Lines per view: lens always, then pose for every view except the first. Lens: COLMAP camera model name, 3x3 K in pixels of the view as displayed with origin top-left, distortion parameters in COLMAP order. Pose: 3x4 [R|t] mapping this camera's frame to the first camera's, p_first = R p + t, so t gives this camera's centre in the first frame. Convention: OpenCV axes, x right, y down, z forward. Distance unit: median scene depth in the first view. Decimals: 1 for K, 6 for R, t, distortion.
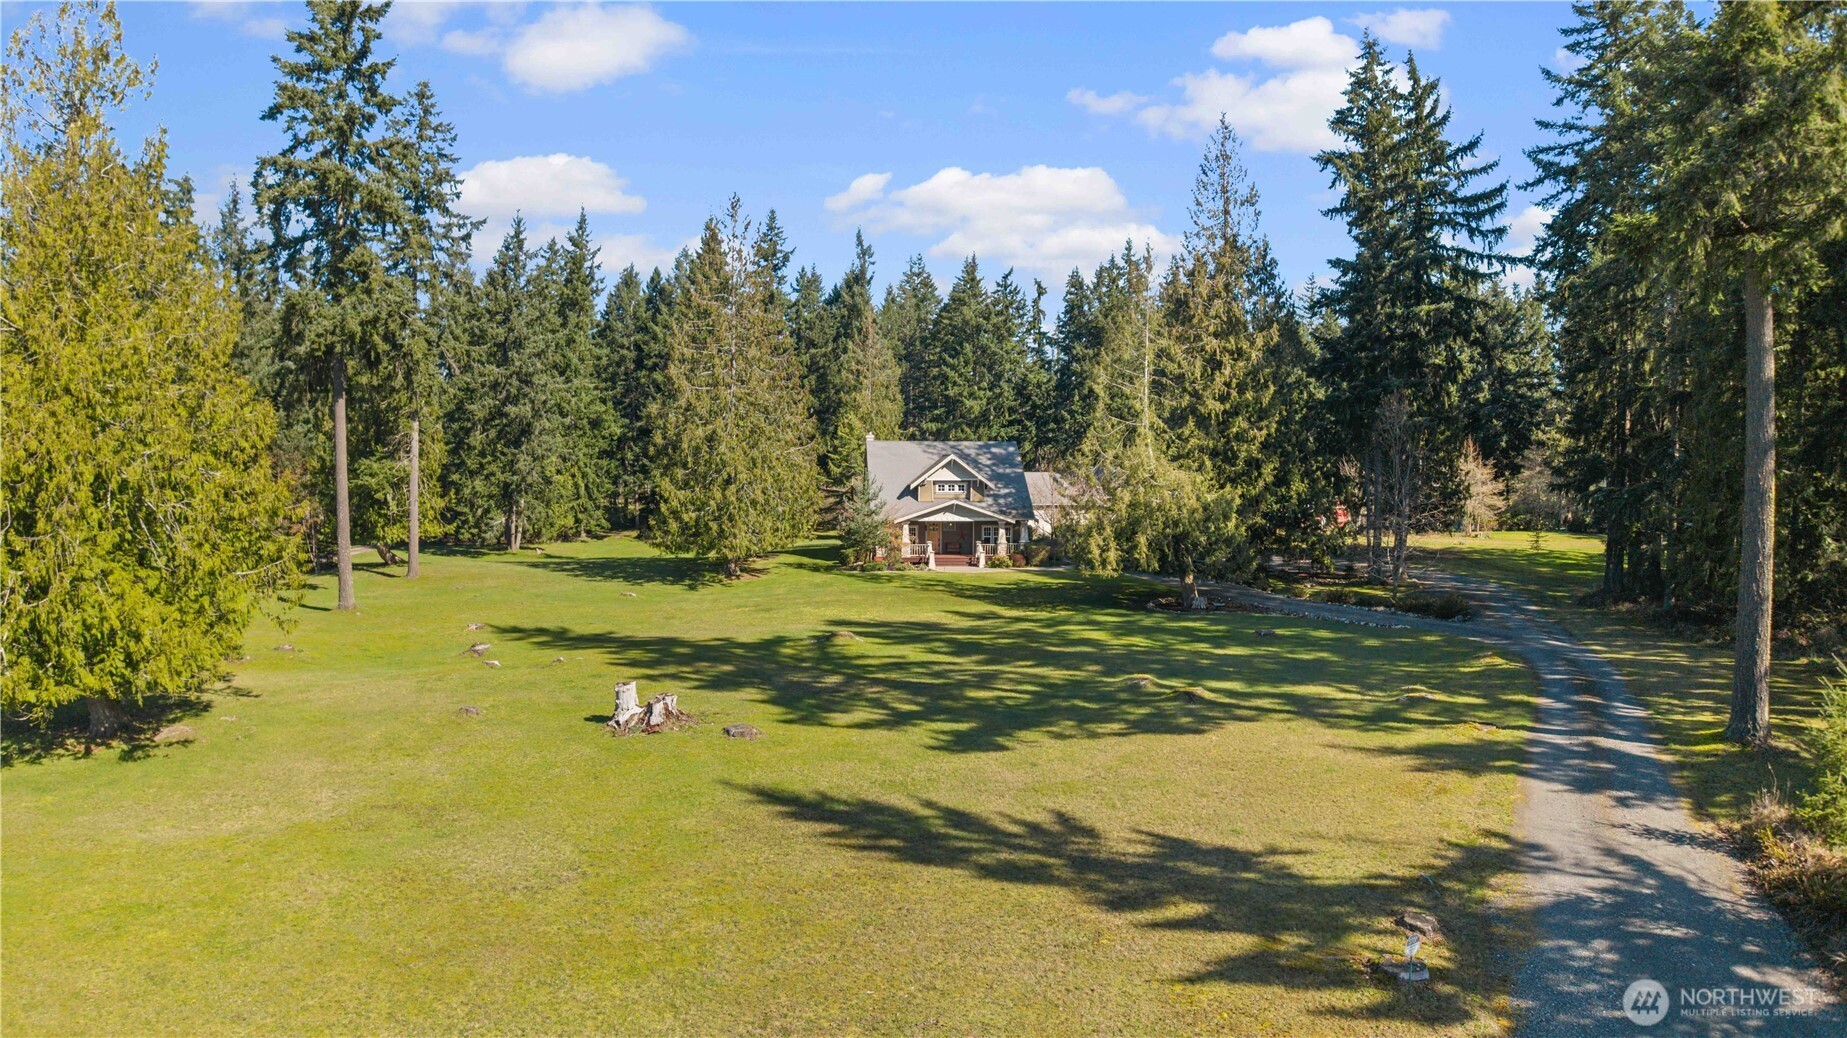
lens RADIAL K [[1080.1, 0, 923.5], [0, 1080.1, 519.0], [0, 0, 1]] dist [-0.190263, 0.029407]
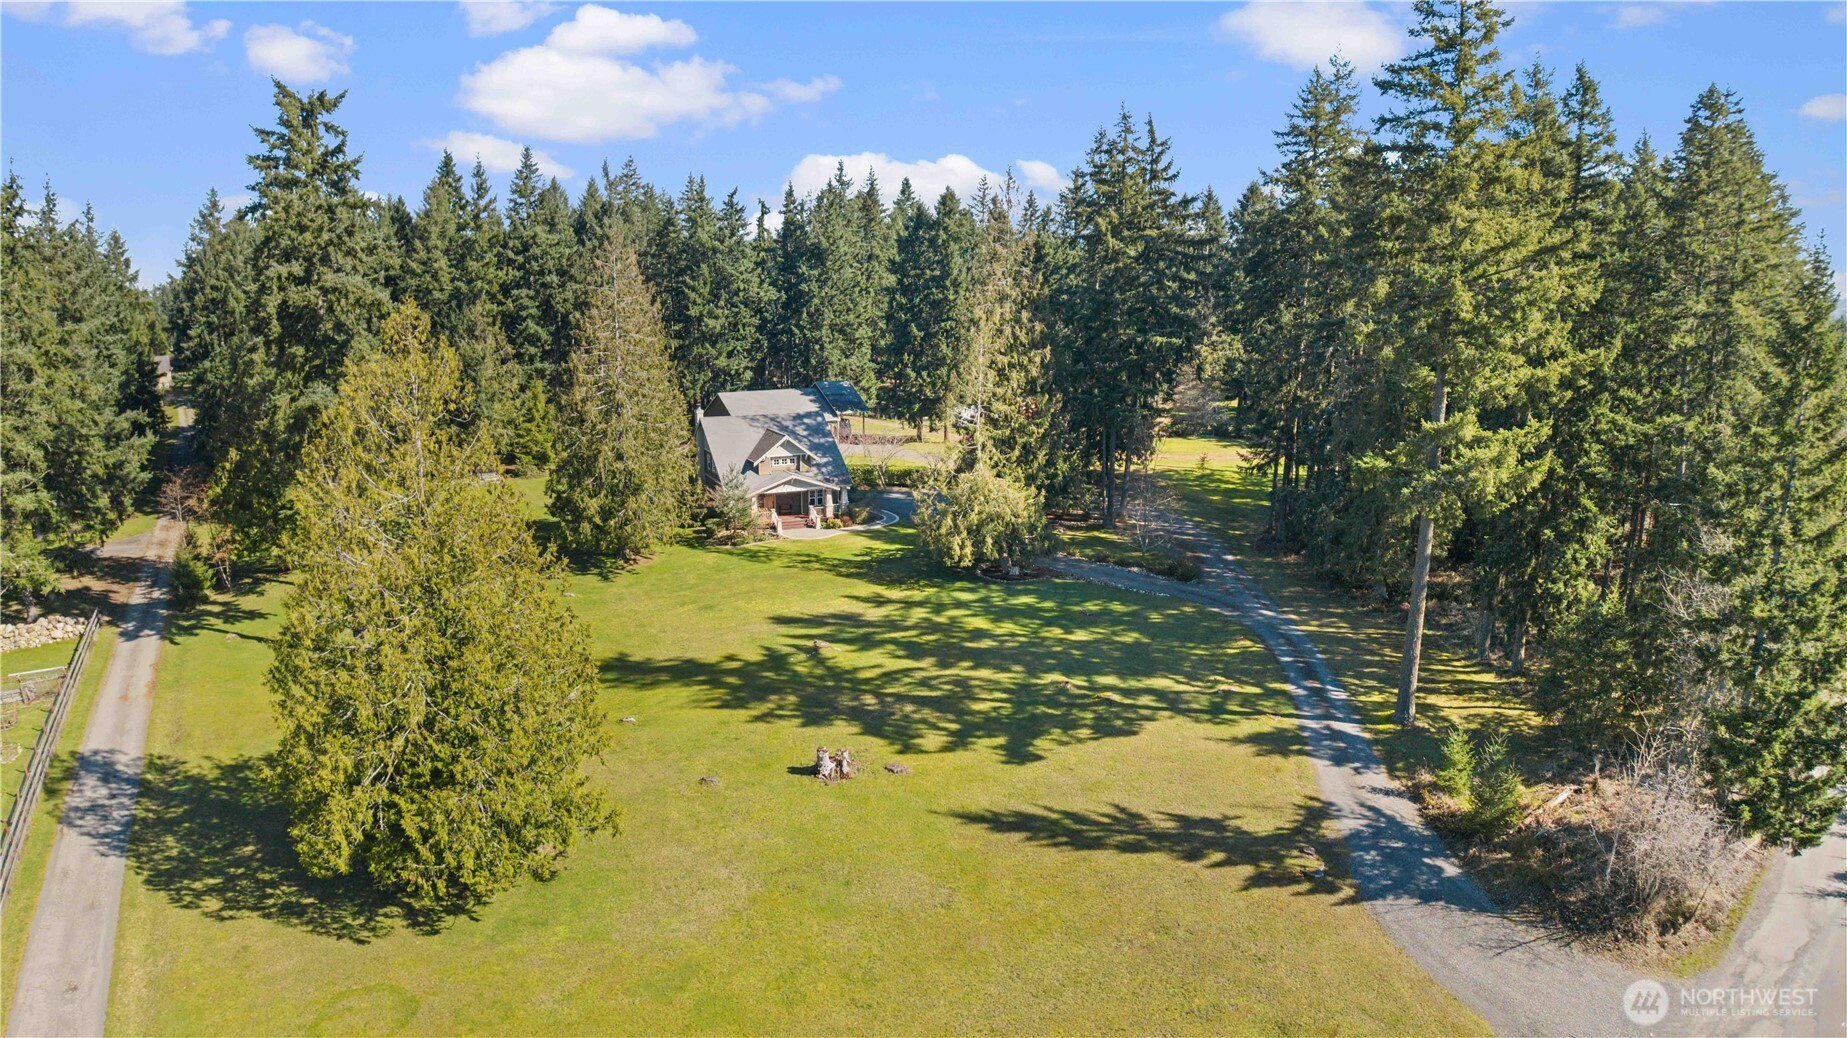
lens RADIAL K [[1074.0, 0, 950.2], [0, 1074.0, 516.3], [0, 0, 1]] dist [-0.108162, -0.074763]
pose [[0.926439, -0.075059, 0.368886, -0.285164], [0.008375, 0.983787, 0.179143, -0.207425], [-0.376351, -0.162875, 0.912048, -0.217748]]
